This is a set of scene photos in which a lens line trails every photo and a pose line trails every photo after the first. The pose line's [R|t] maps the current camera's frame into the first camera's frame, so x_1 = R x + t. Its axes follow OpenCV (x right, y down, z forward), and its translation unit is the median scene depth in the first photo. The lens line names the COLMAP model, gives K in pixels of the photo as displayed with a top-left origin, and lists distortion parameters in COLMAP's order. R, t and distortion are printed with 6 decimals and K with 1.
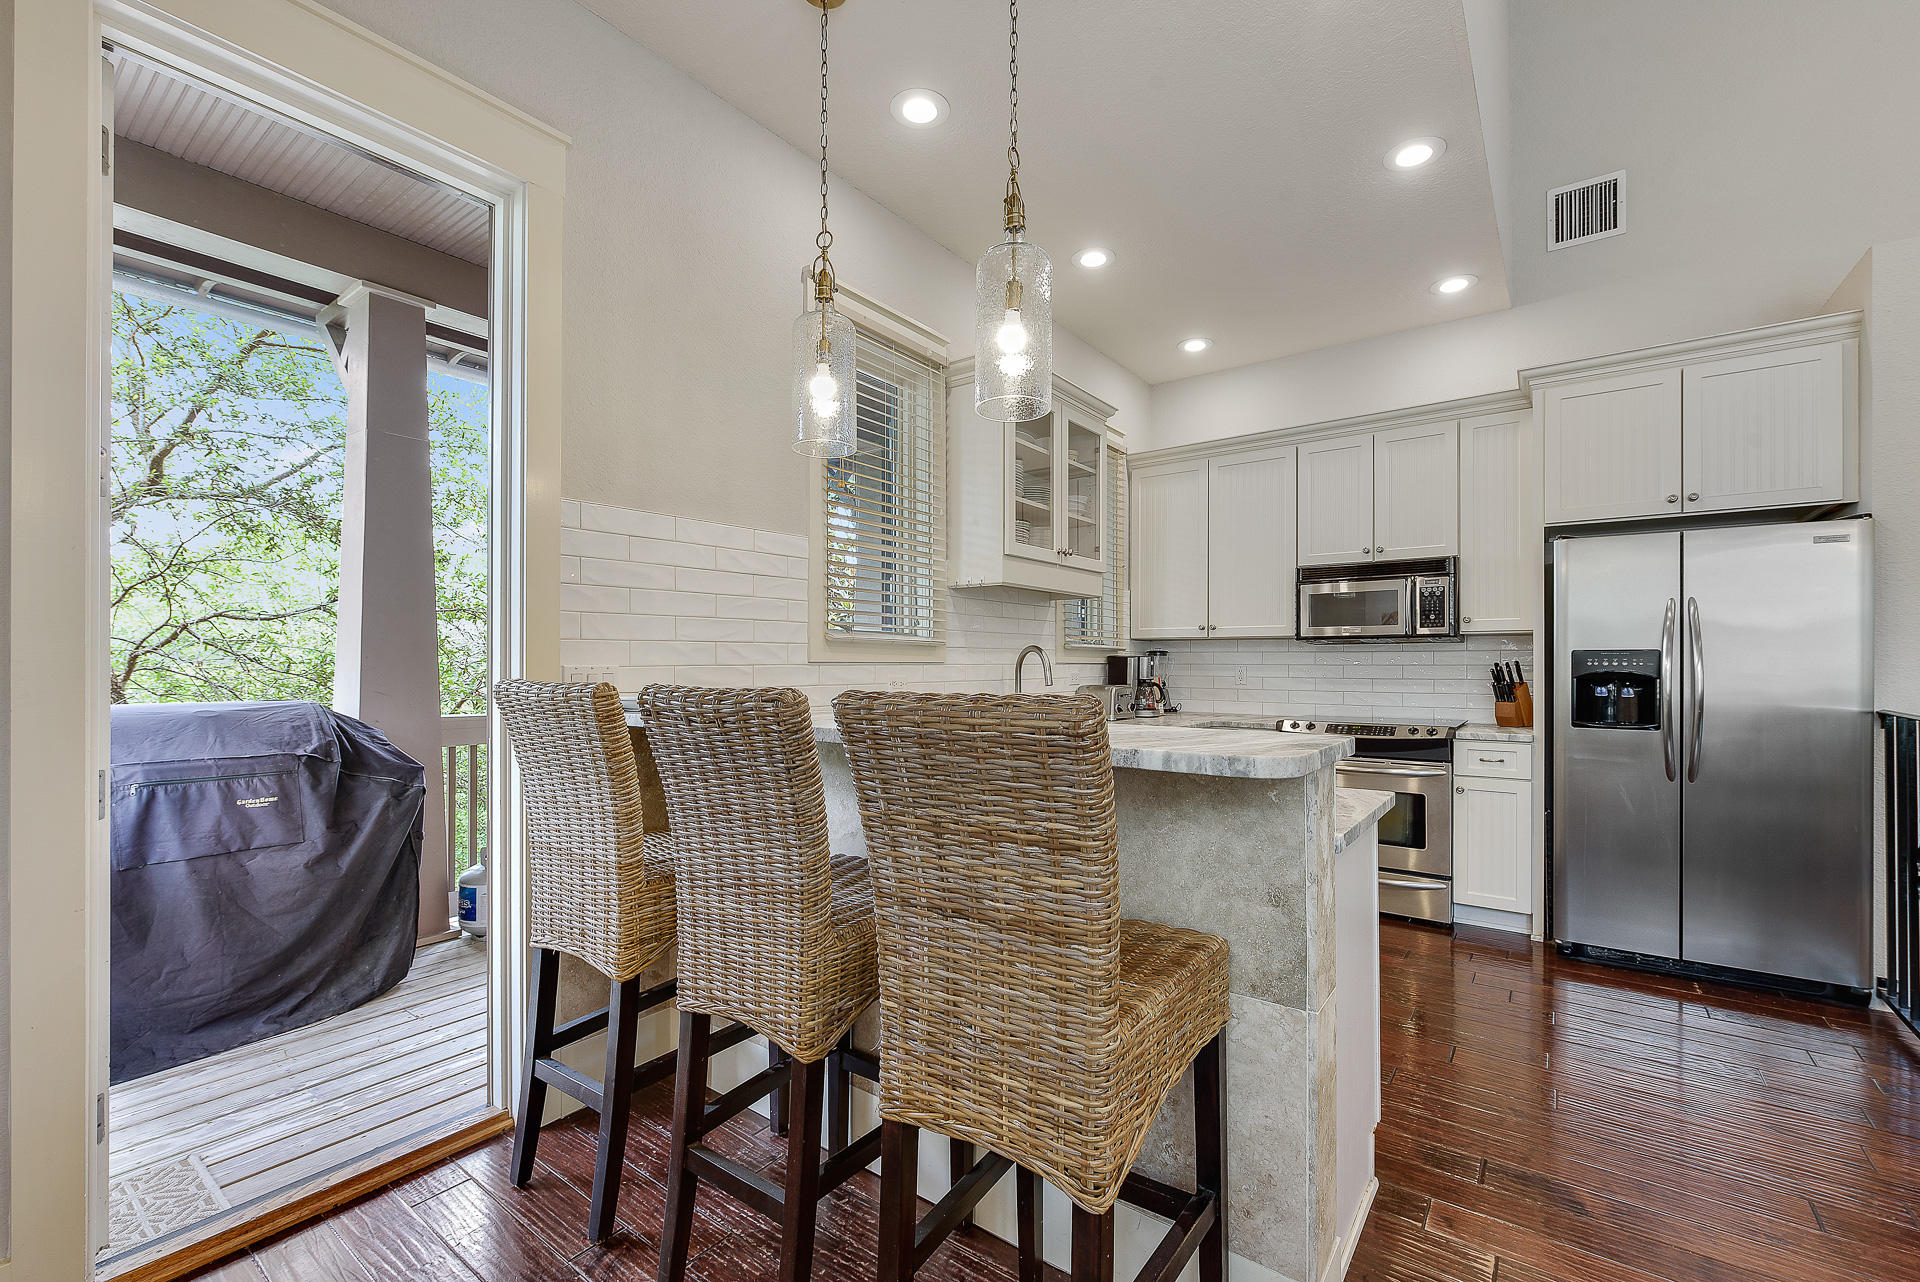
lens RADIAL K [[804.1, 0, 960.3], [0, 804.1, 657.0], [0, 0, 1]] dist [0.000373, -0.000341]
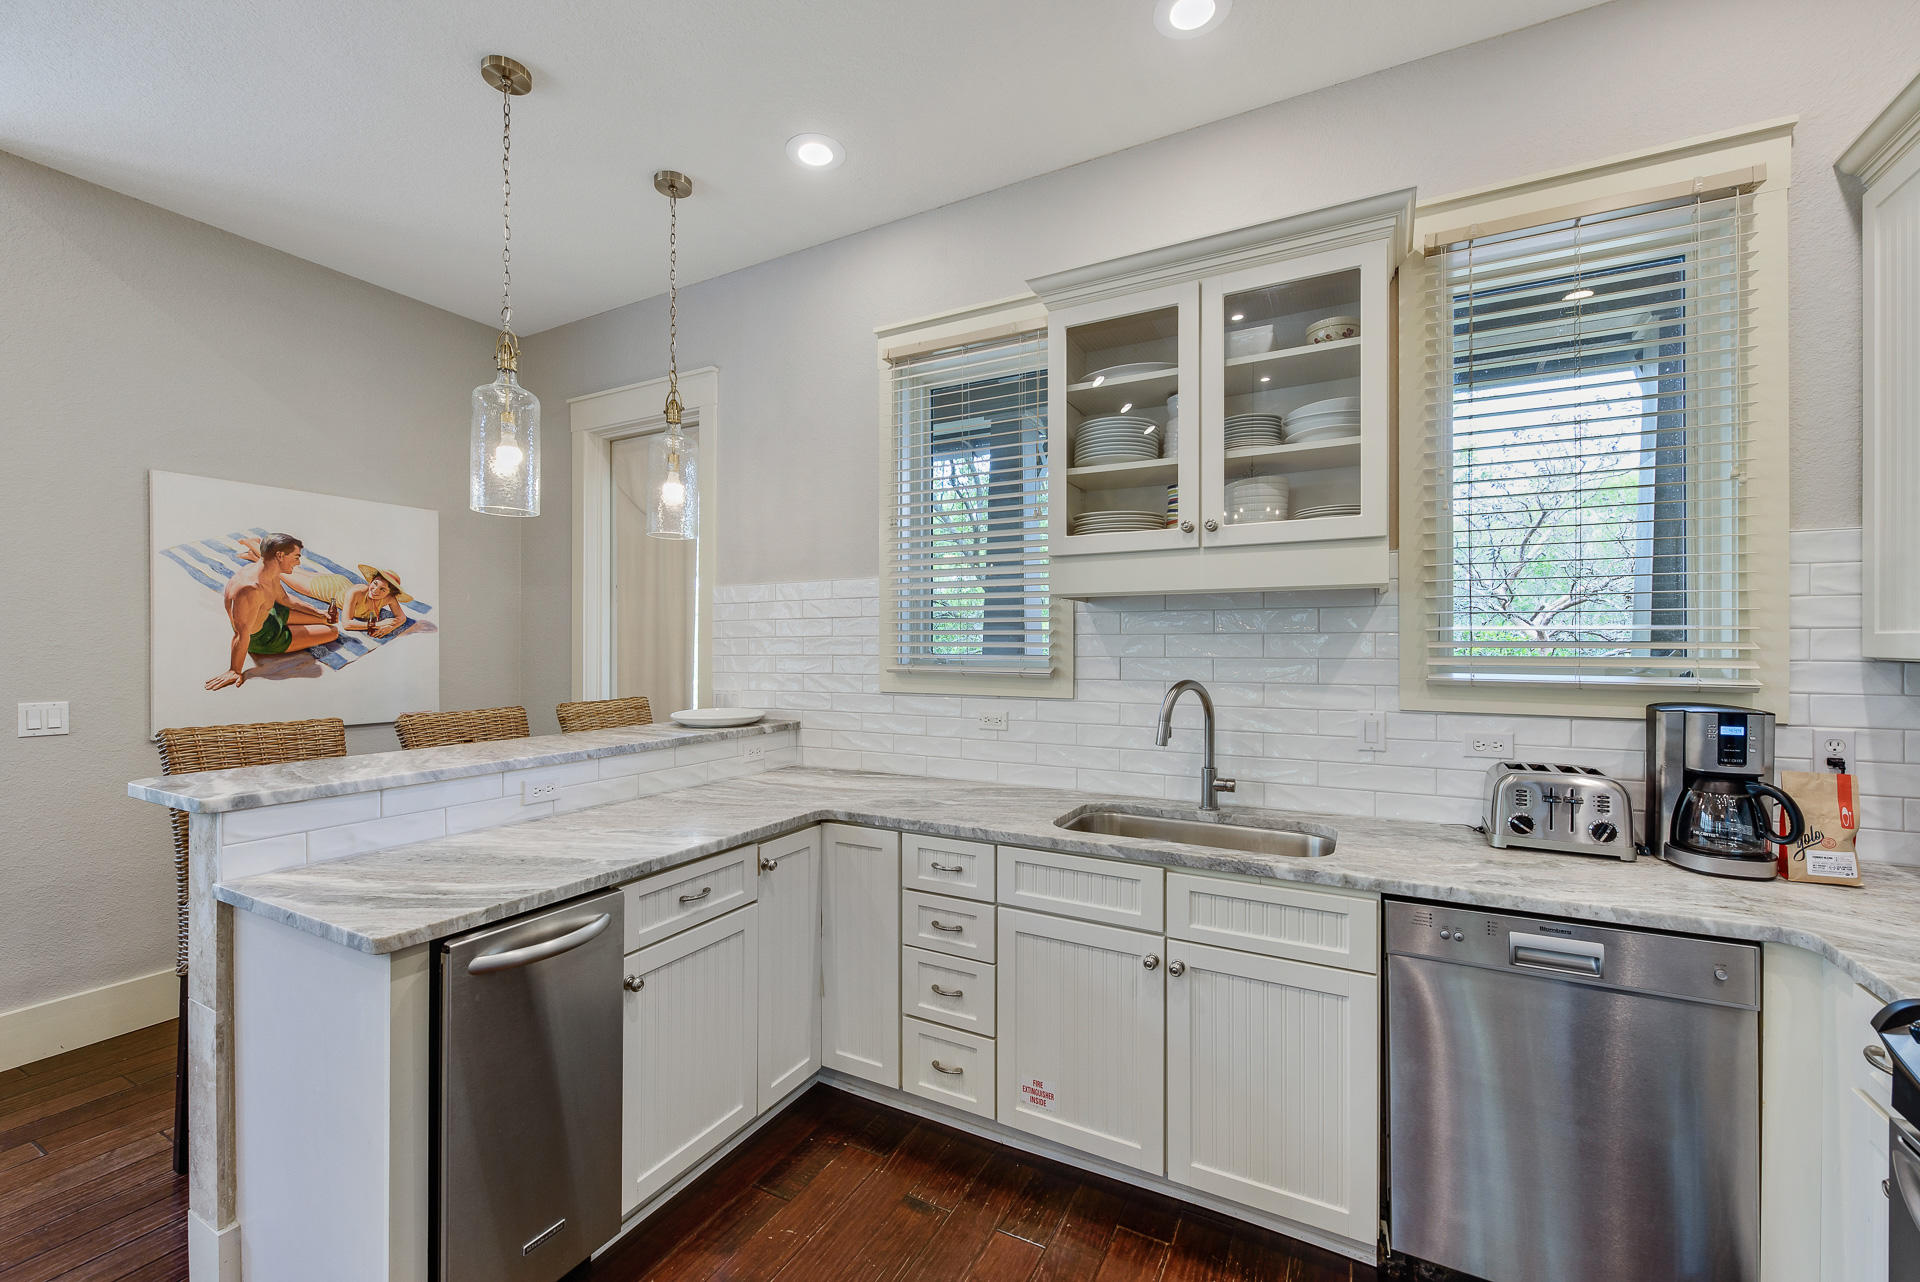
lens RADIAL K [[785.6, 0, 961.5], [0, 785.6, 645.8], [0, 0, 1]] dist [-0.000699, -0.000155]
pose [[0.158010, -0.003208, -0.987432, 0.647726], [0.005888, 0.999980, -0.002307, -0.039723], [0.987420, -0.005449, 0.158026, 0.704346]]
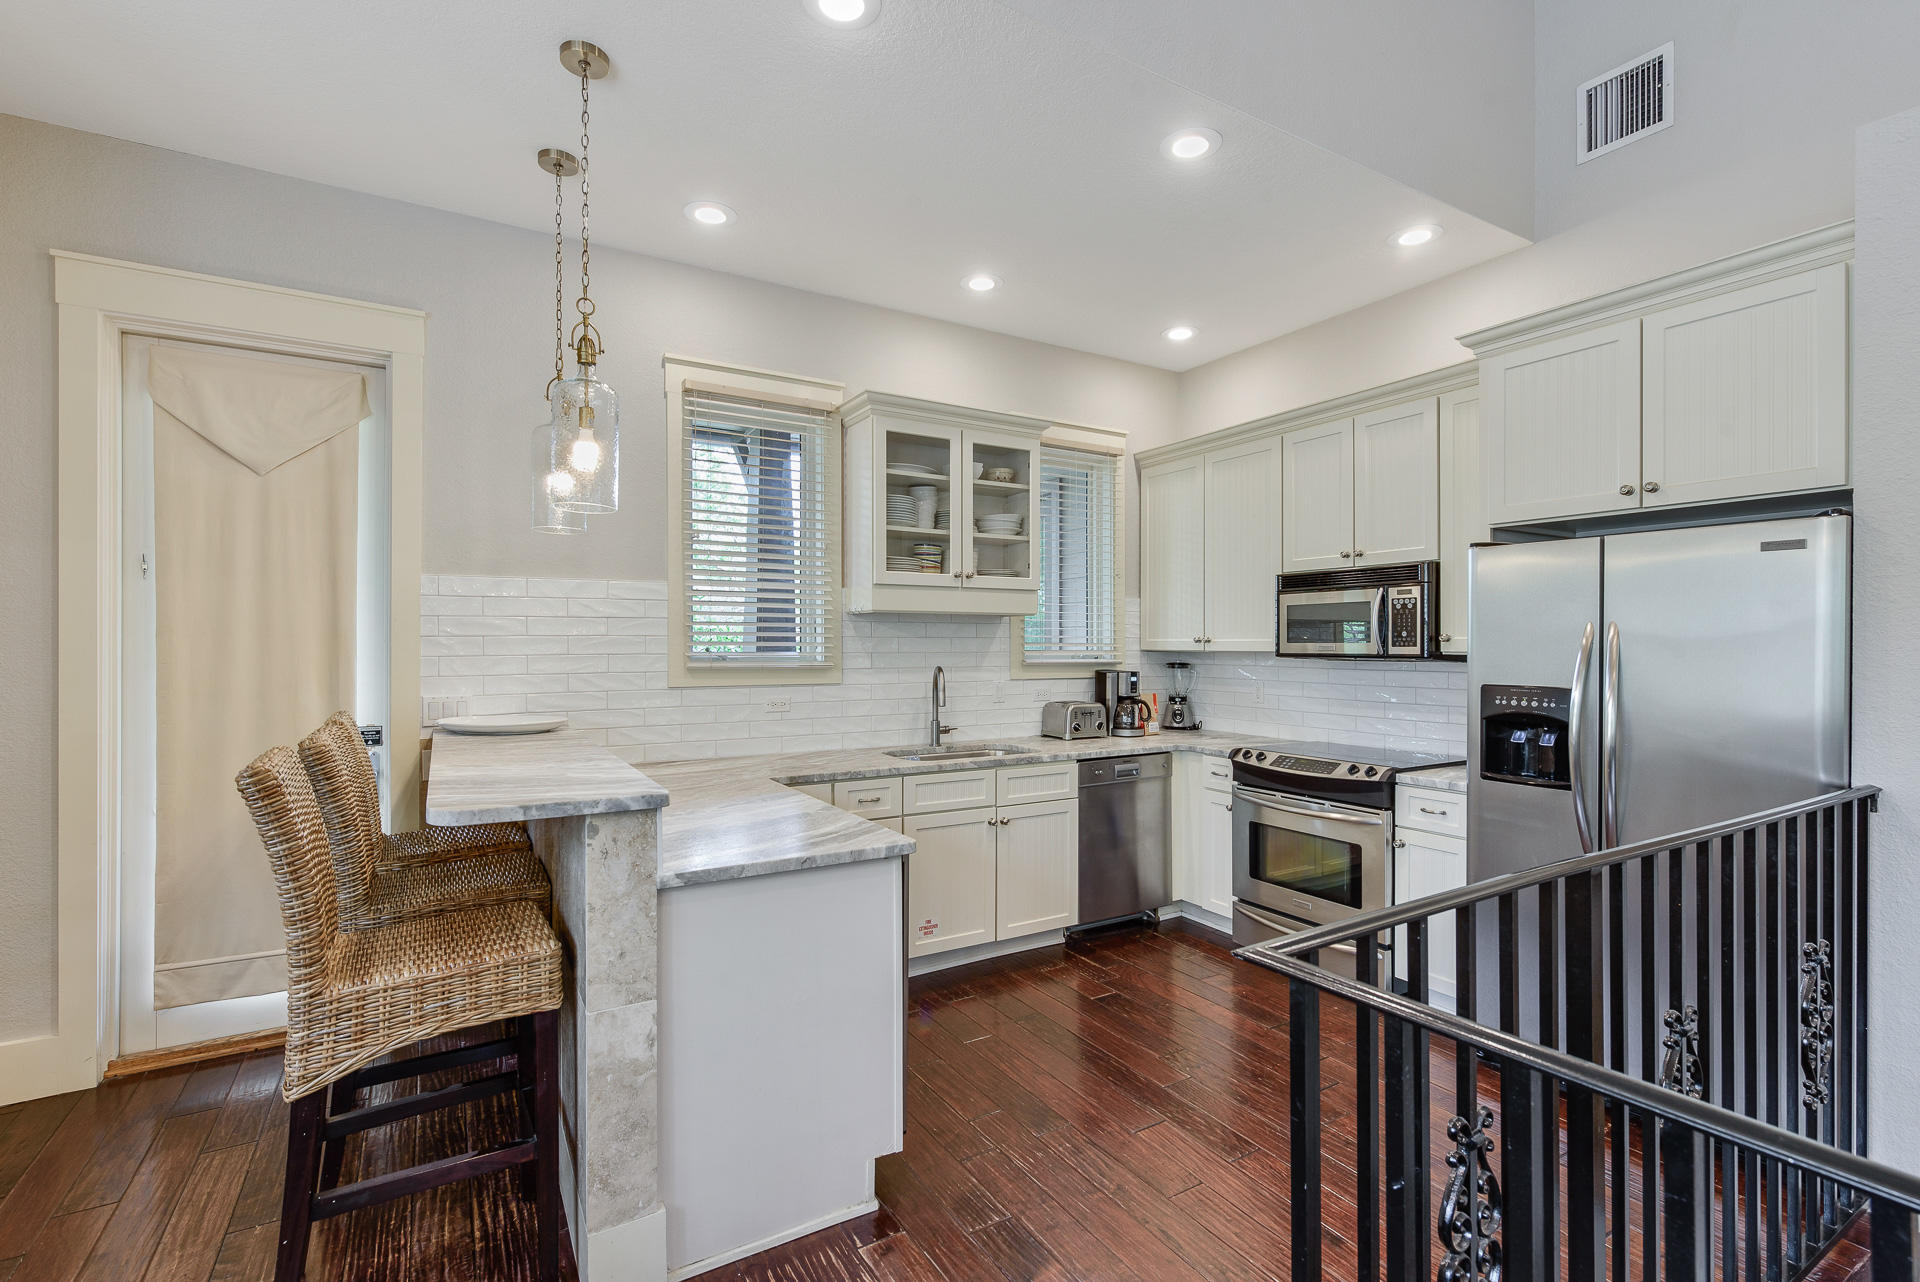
lens RADIAL K [[848.5, 0, 960.0], [0, 848.5, 641.0], [0, 0, 1]] dist [0.008905, 0.000017]
pose [[0.928018, -0.002653, -0.372525, 0.501966], [0.003529, 0.999992, 0.001671, -0.047066], [0.372518, -0.002866, 0.928021, 0.004003]]
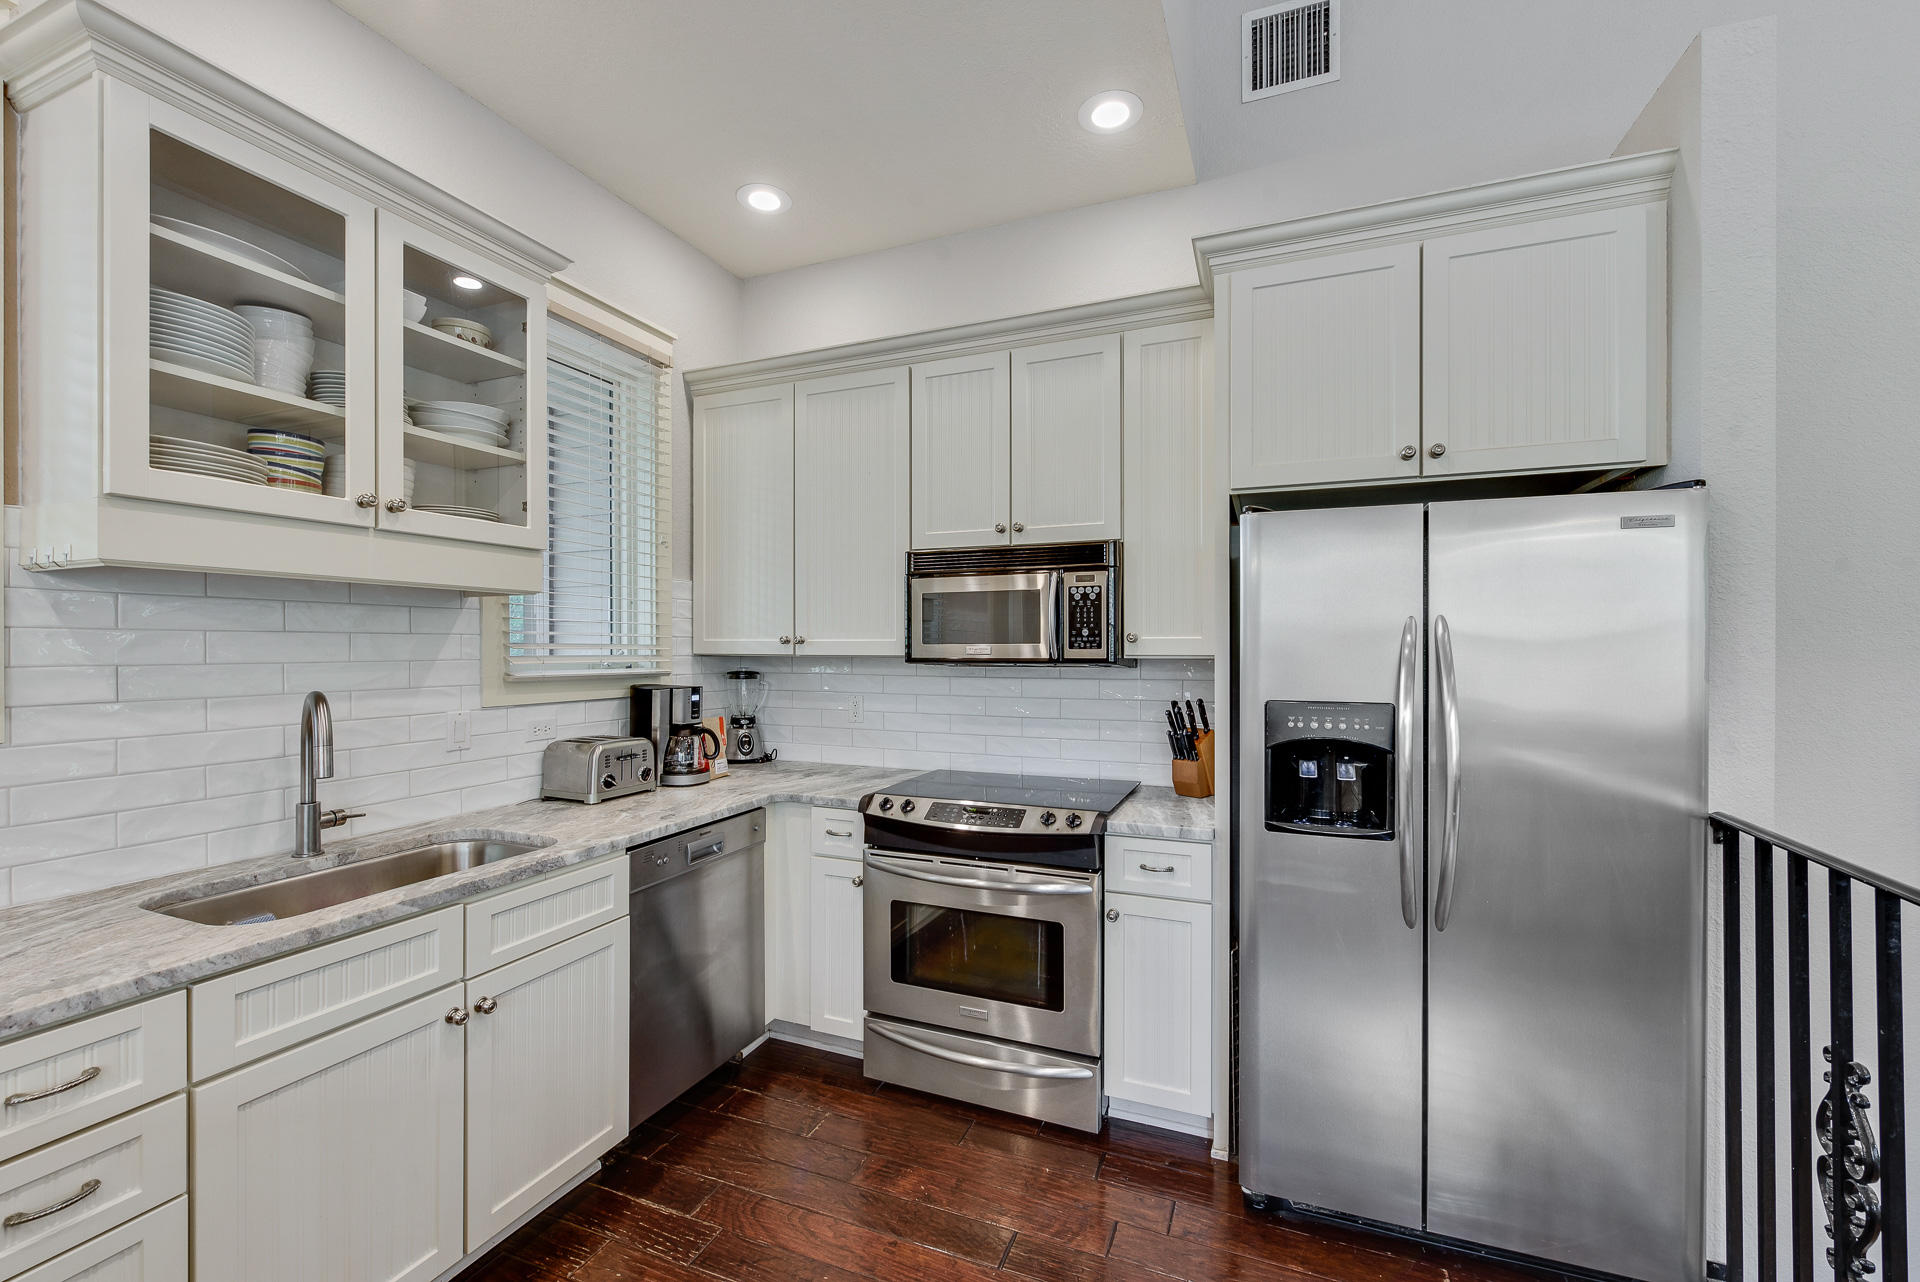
lens RADIAL K [[787.4, 0, 954.5], [0, 787.4, 646.2], [0, 0, 1]] dist [0.003888, 0.000178]
pose [[0.967392, -0.001203, 0.253282, 0.332993], [-0.000356, 0.999981, 0.006112, -0.043886], [-0.253284, -0.006003, 0.967373, 0.422433]]
